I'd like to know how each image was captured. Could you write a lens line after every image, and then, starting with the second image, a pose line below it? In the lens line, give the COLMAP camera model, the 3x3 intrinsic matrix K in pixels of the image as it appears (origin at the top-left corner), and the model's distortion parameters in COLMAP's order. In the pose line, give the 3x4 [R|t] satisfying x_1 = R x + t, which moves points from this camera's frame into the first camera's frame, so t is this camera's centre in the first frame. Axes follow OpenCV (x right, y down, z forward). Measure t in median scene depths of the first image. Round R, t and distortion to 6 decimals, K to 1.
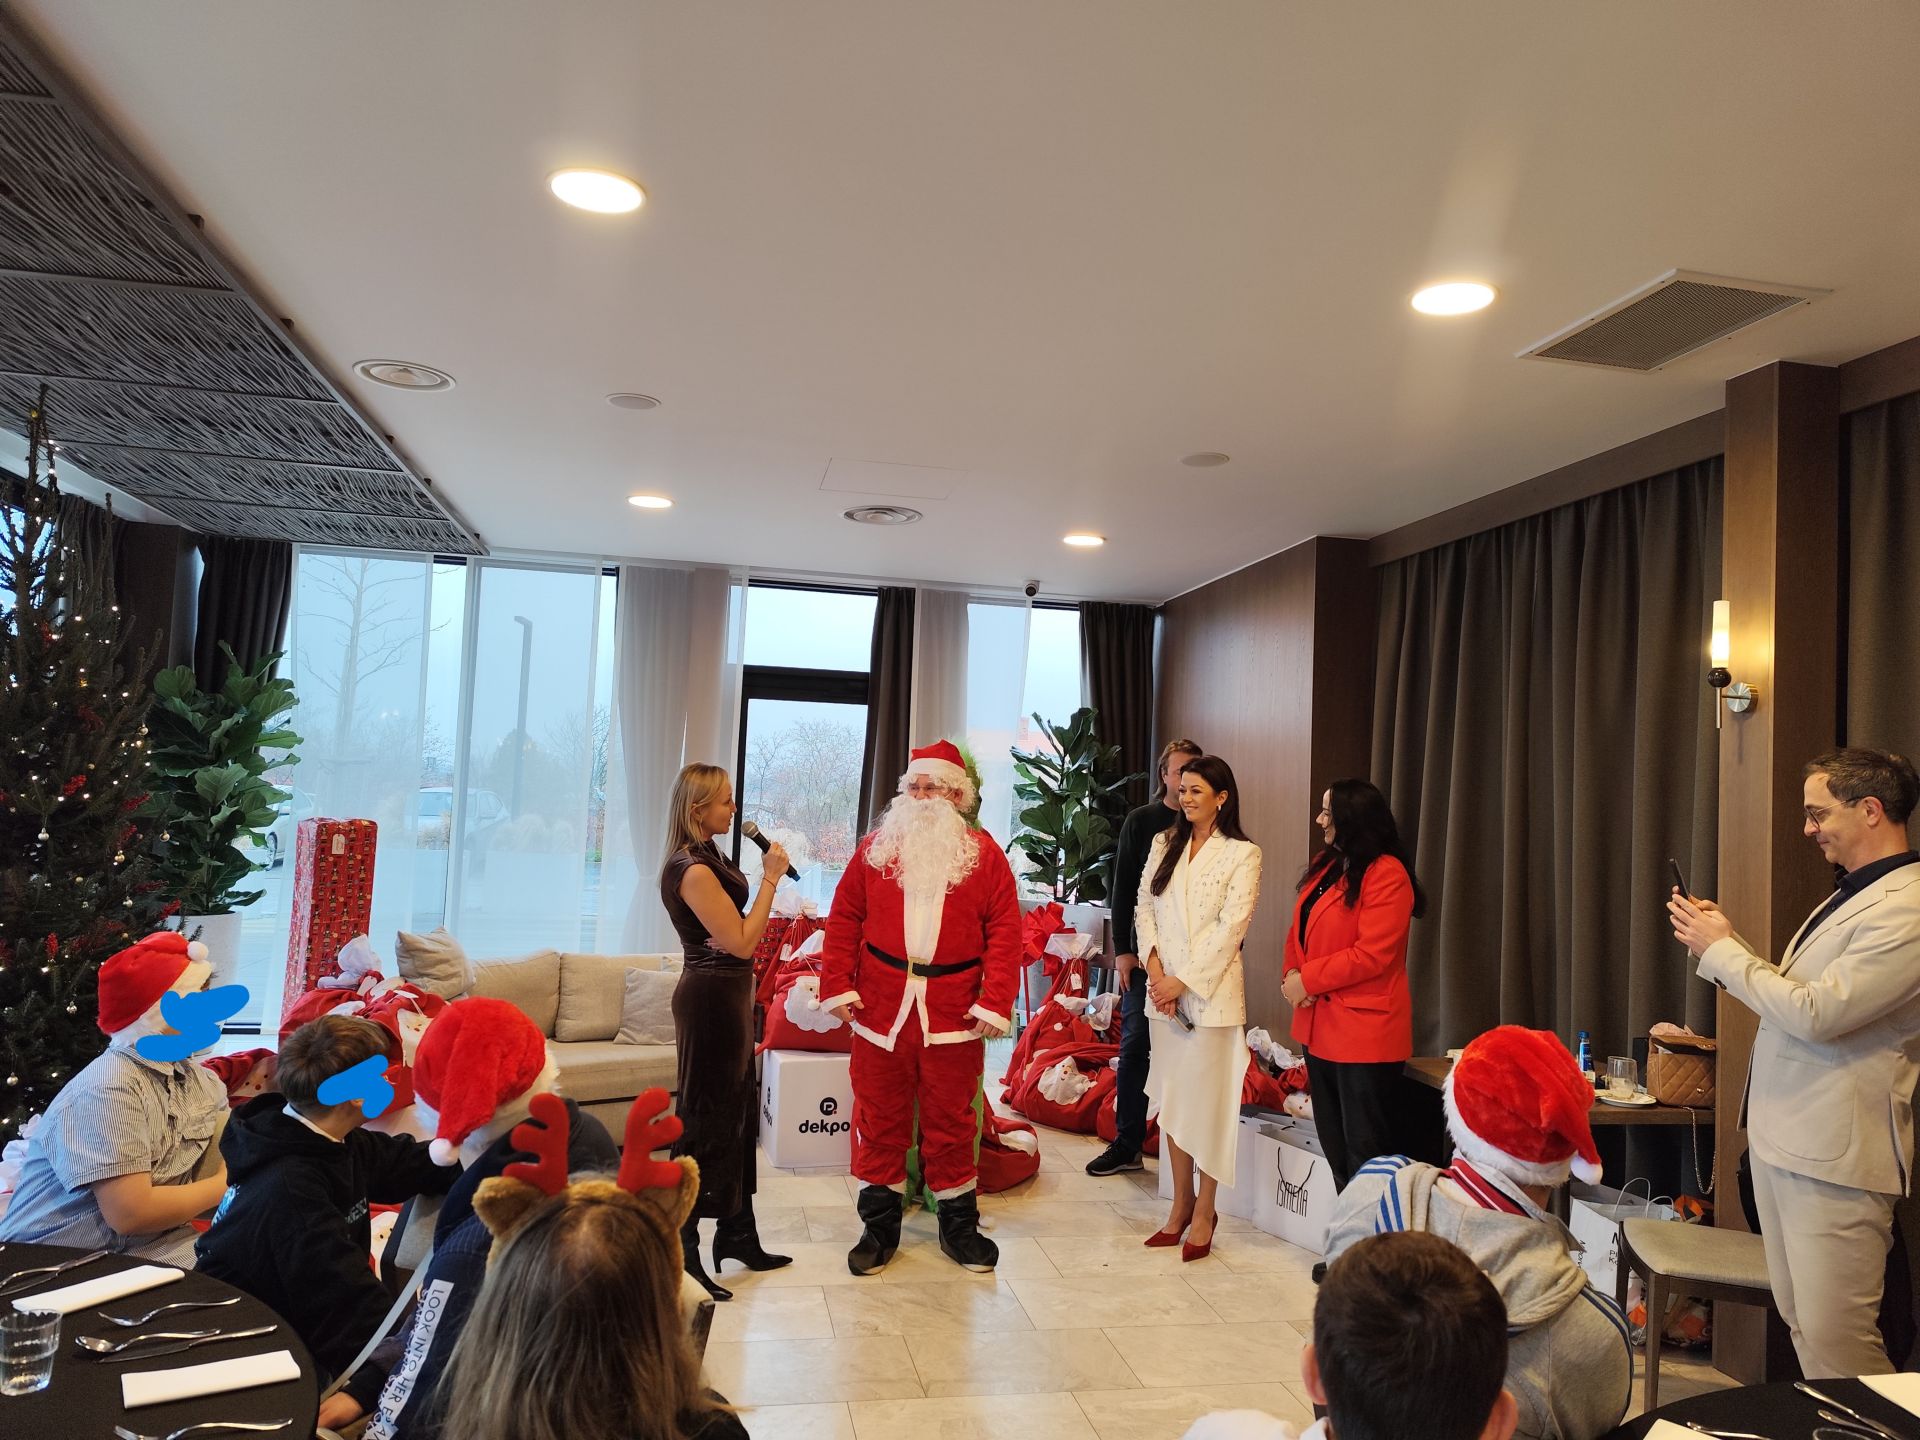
lens RADIAL K [[1334.0, 0, 960.0], [0, 1334.0, 720.0], [0, 0, 1]] dist [0.021454, -0.005555]
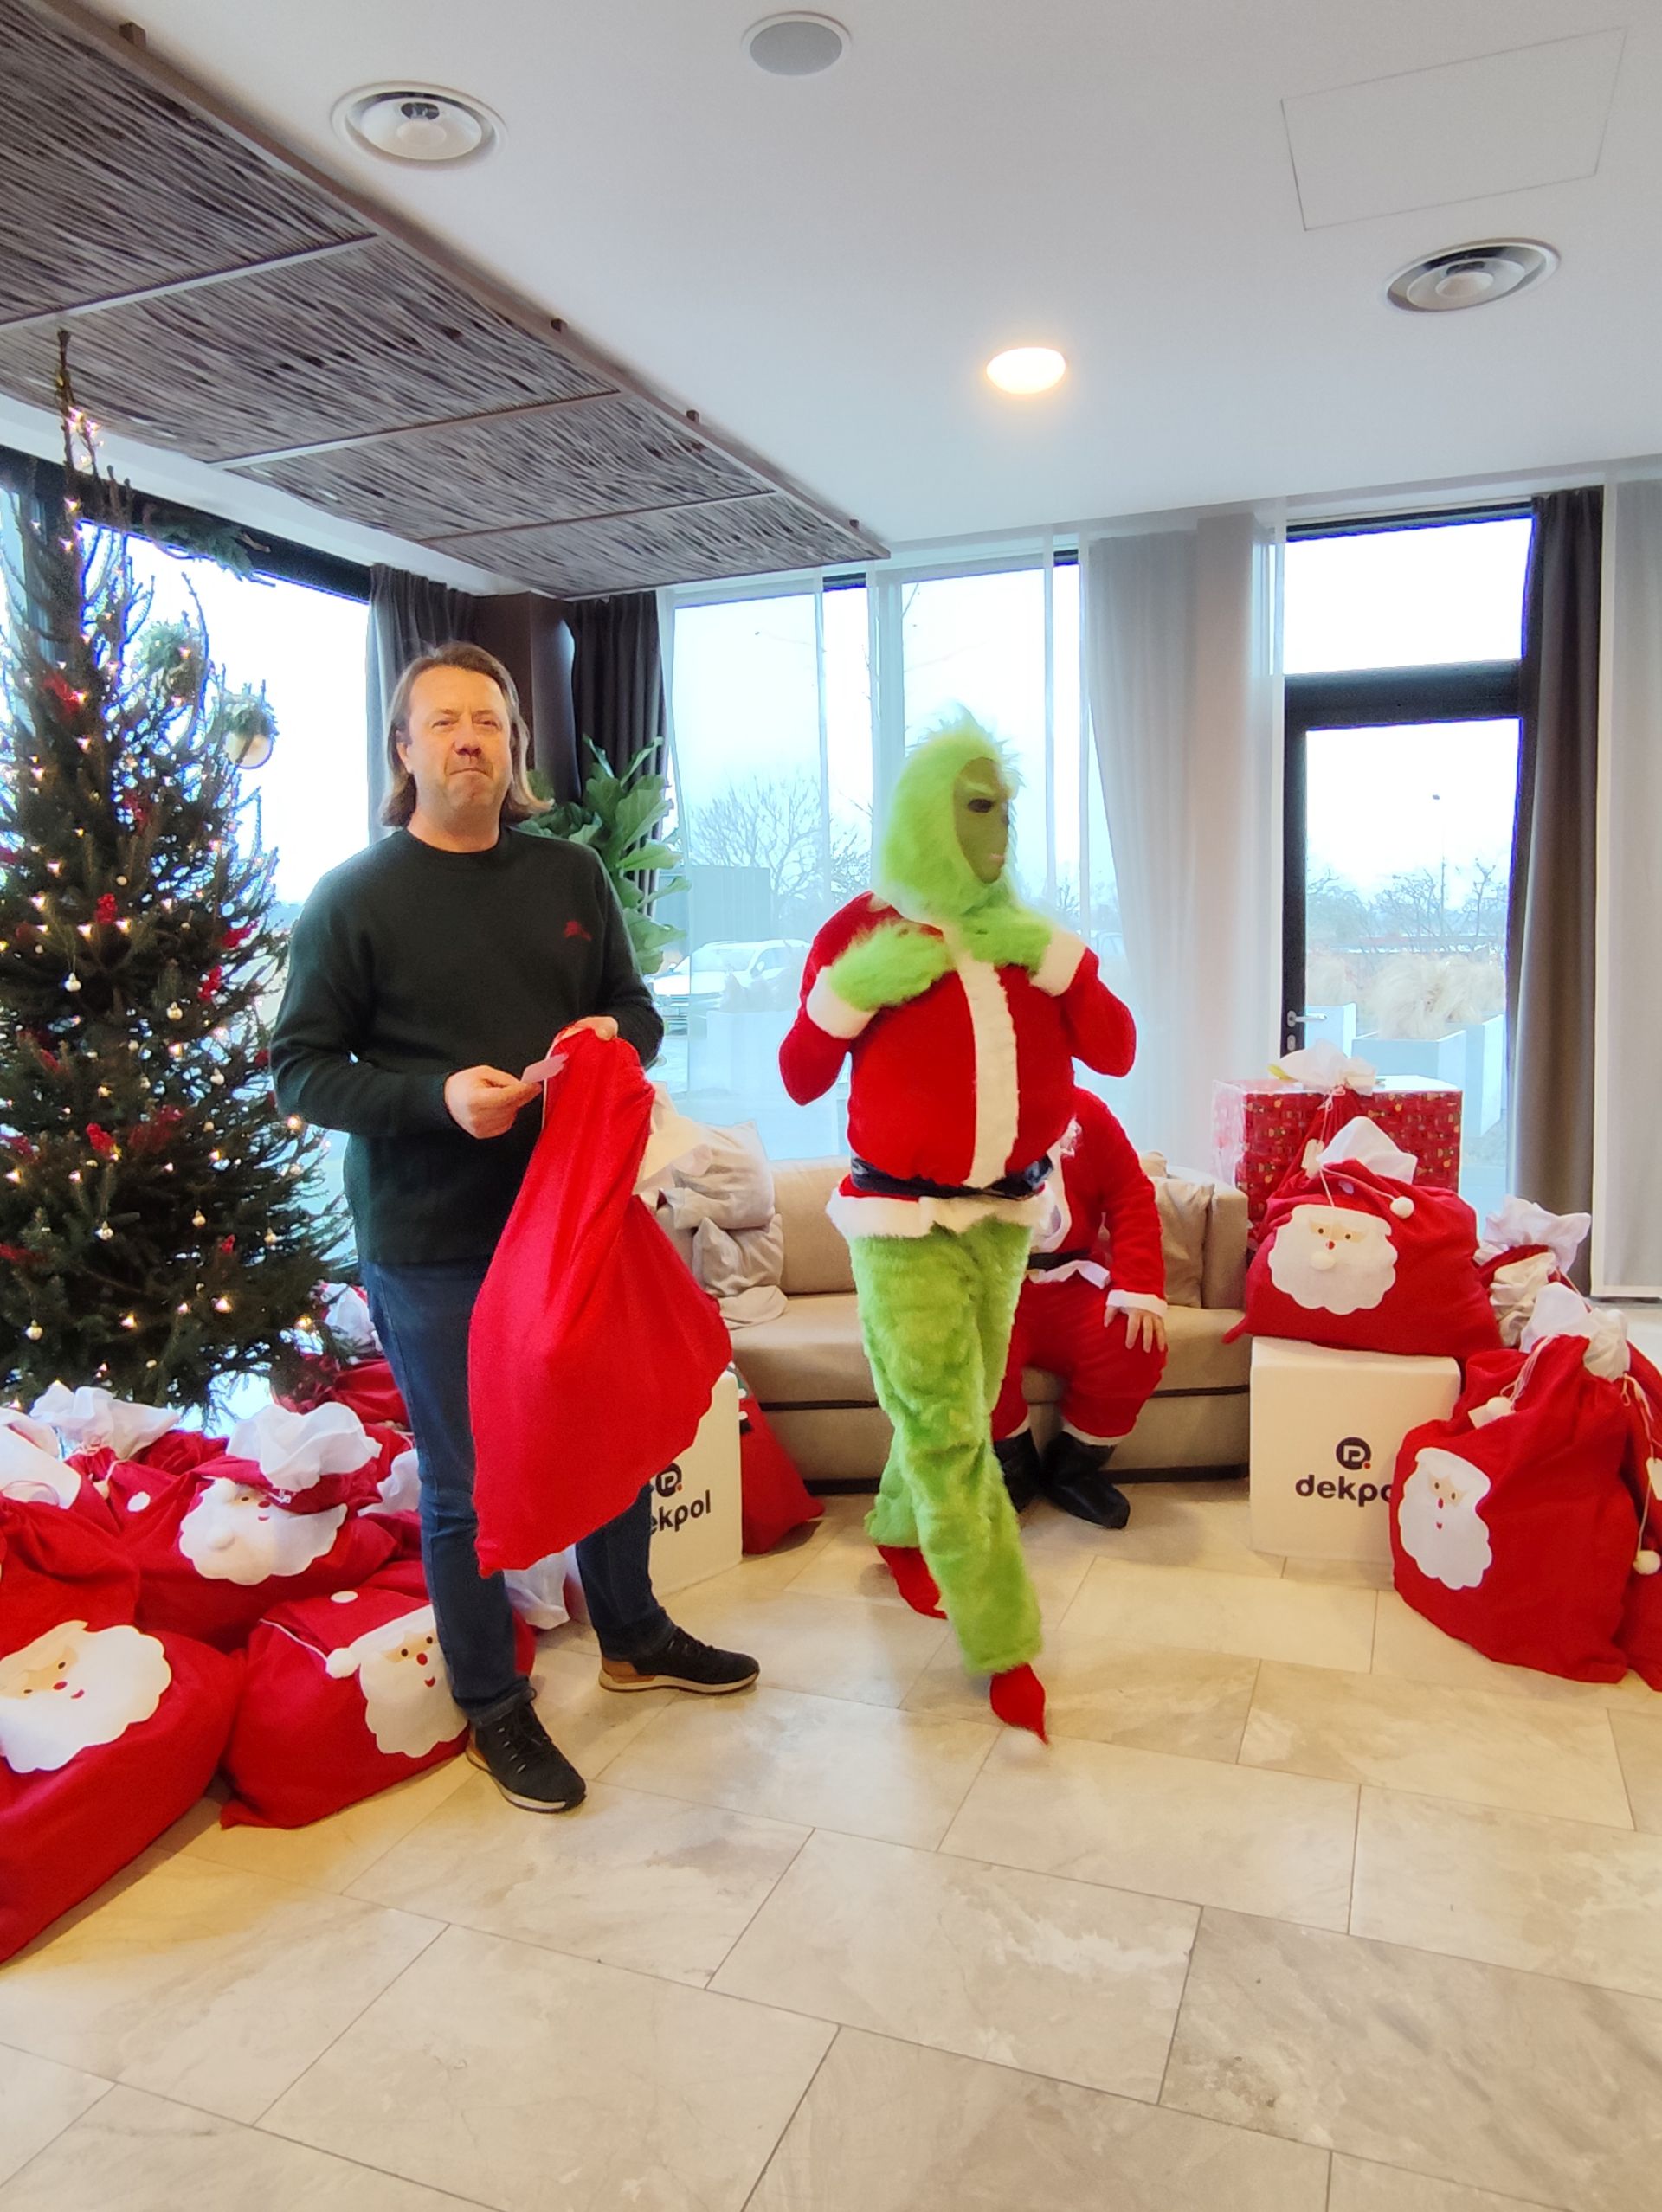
lens RADIAL K [[1534.6, 0, 835.2], [0, 1534.6, 1097.3], [0, 0, 1]] dist [-0.022281, 0.002080]
pose [[0.842175, -0.001301, -0.539203, 0.041783], [0.085252, 0.987740, 0.130771, 0.044170], [0.532422, -0.156100, 0.831961, 0.326904]]
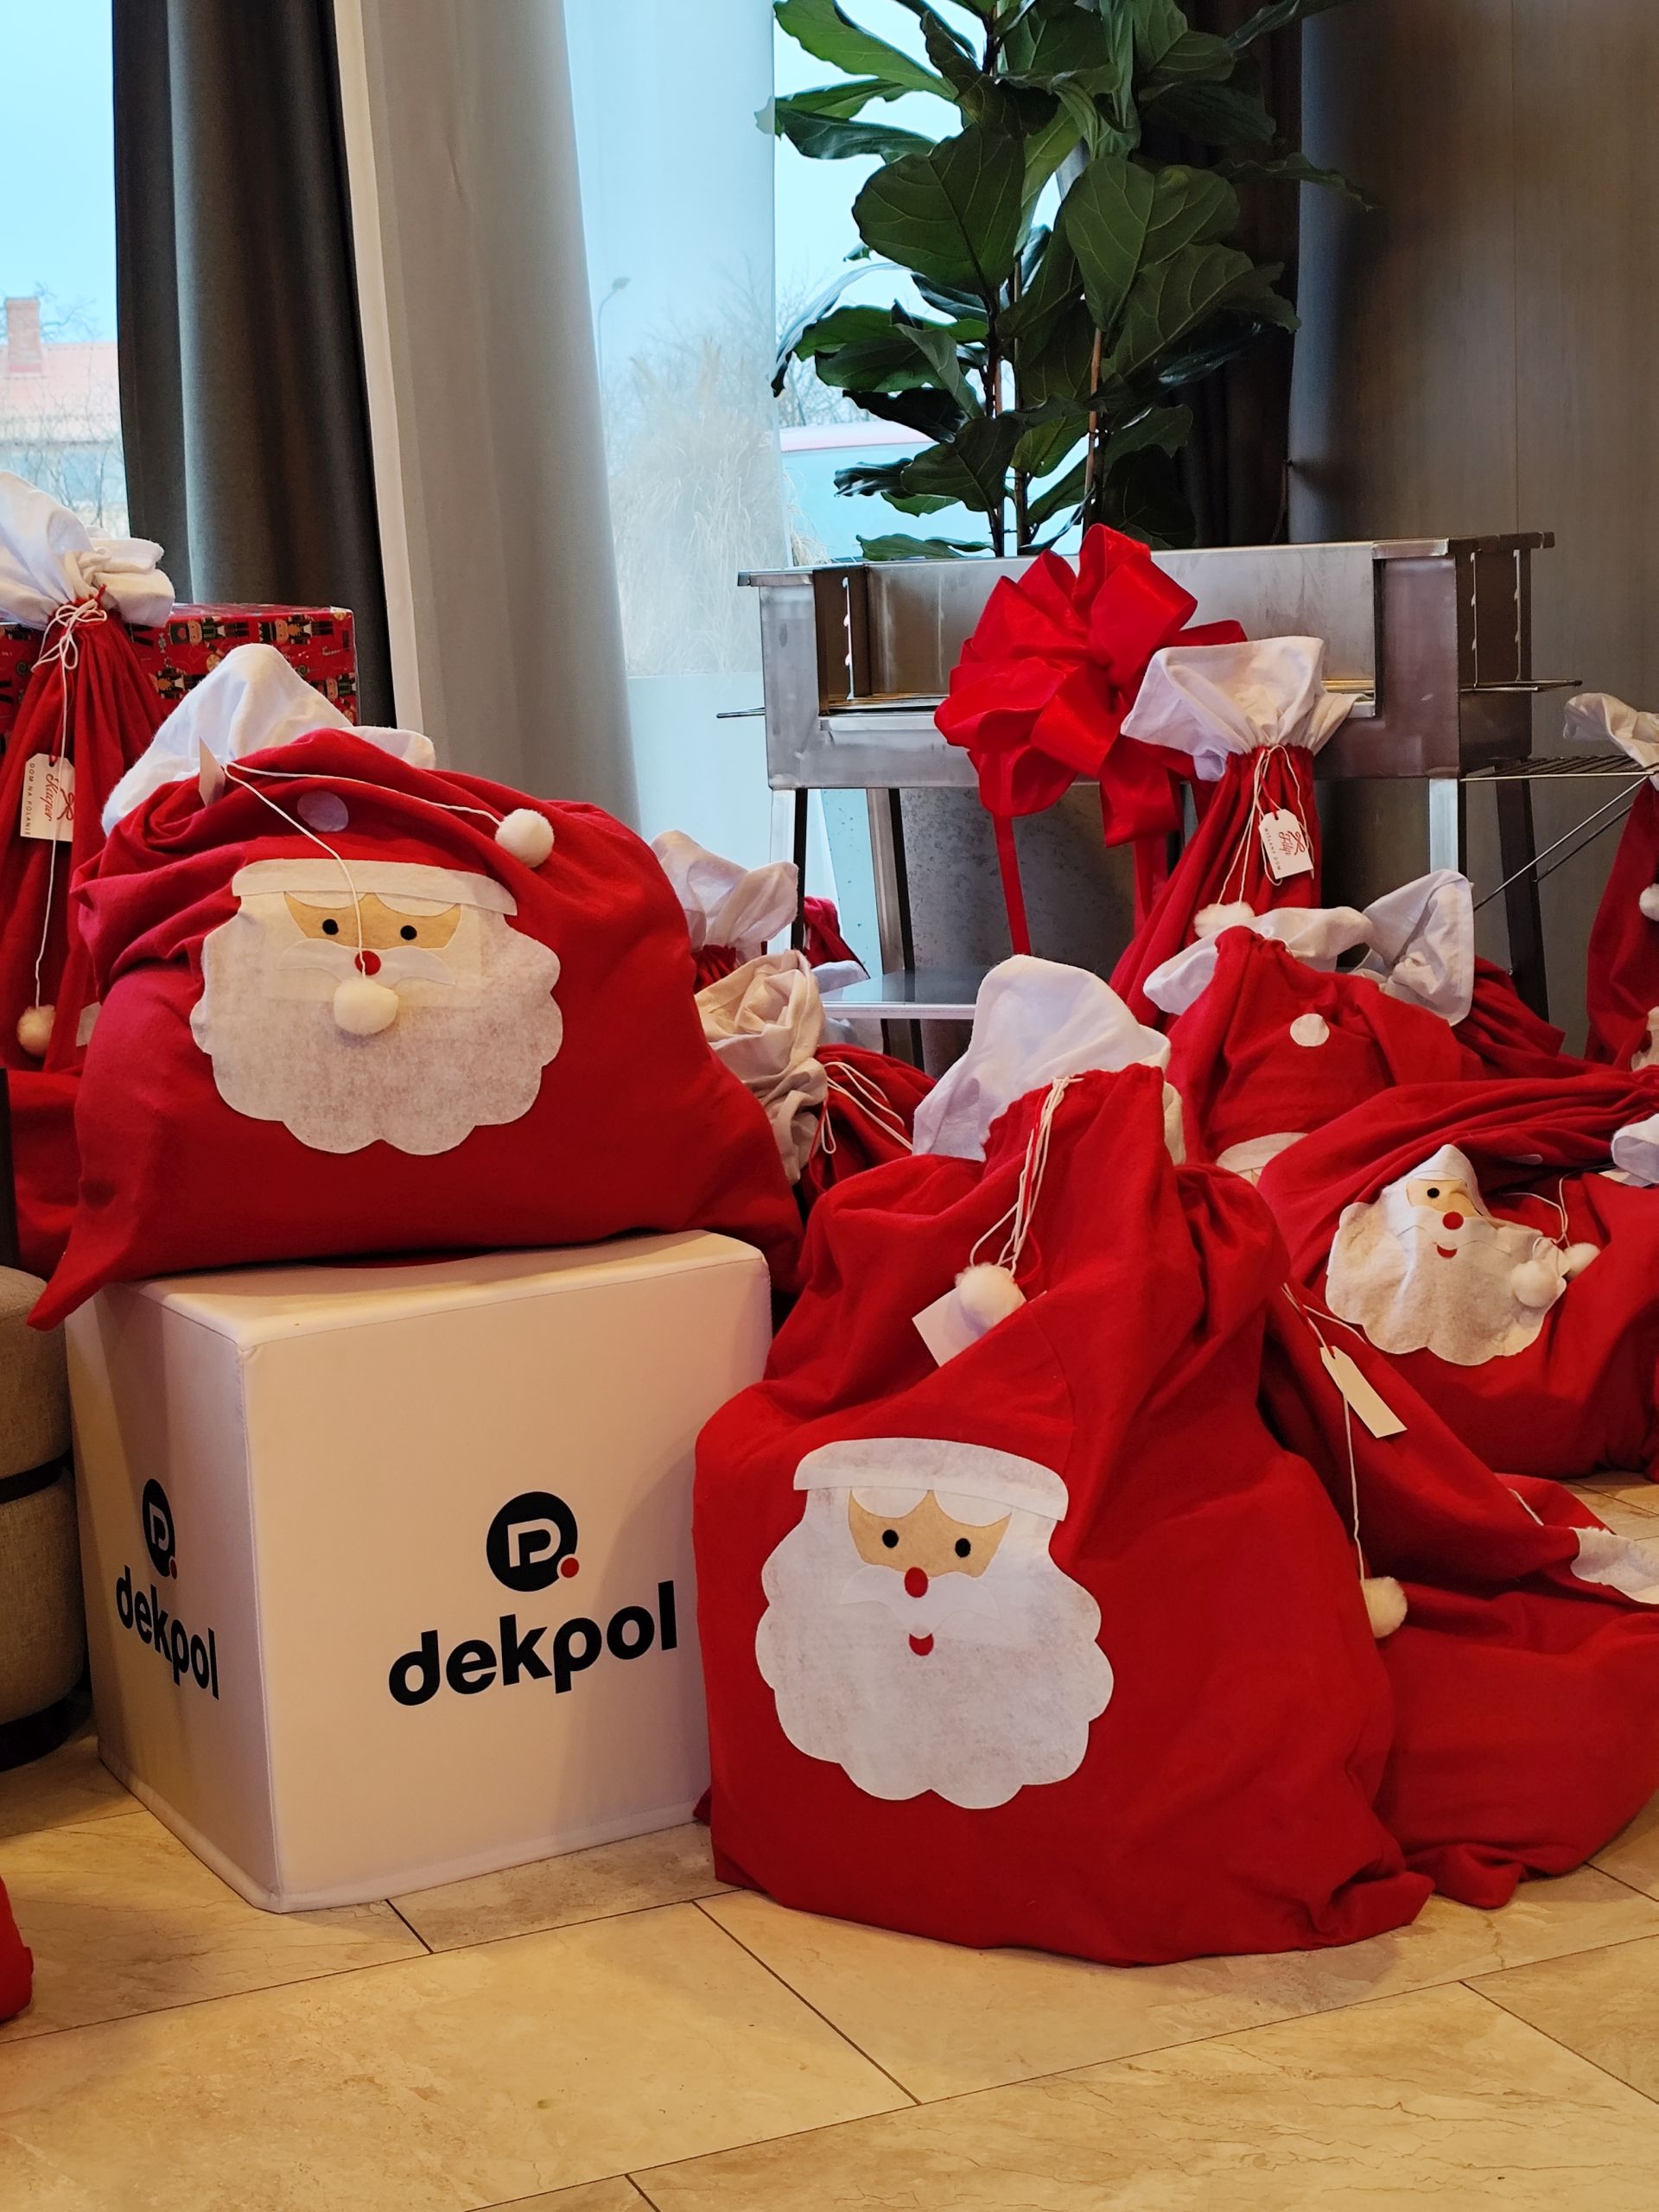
lens RADIAL K [[3578.0, 0, 829.5], [0, 3578.0, 1106.0], [0, 0, 1]] dist [0.153972, -0.031167]
pose [[0.976439, -0.116753, 0.181479, -0.109753], [0.076251, 0.973417, 0.215976, 0.102847], [-0.201871, -0.197050, 0.959385, 0.424260]]
